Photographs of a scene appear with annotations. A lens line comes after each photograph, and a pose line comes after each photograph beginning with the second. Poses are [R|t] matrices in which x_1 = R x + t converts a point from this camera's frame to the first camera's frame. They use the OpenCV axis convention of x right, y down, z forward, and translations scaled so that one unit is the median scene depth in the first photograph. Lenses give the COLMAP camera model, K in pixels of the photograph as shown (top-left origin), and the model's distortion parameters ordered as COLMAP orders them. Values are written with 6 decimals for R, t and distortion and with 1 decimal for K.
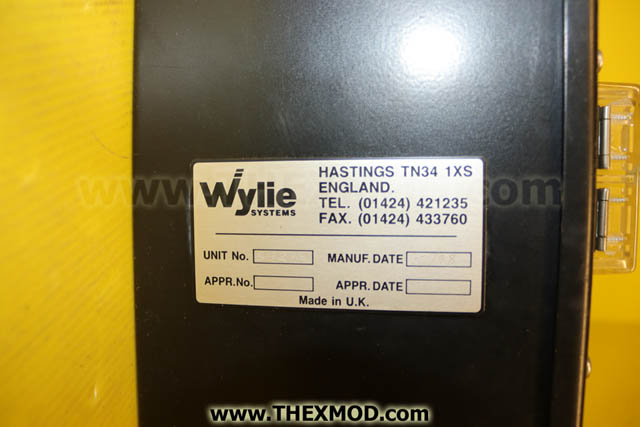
lens RADIAL K [[522.7, 0, 319.8], [0, 522.7, 212.3], [0, 0, 1]] dist [-0.119405, 0.005073]
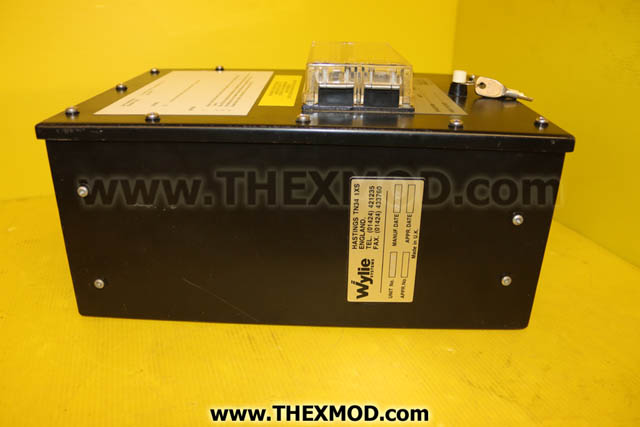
lens RADIAL K [[522.7, 0, 320.7], [0, 522.7, 213.6], [0, 0, 1]] dist [-0.119405, 0.005073]
pose [[0.020259, -0.973510, -0.227743, 0.632264], [0.996496, 0.038150, -0.074432, -0.060860], [0.081149, -0.225437, 0.970872, -1.088175]]
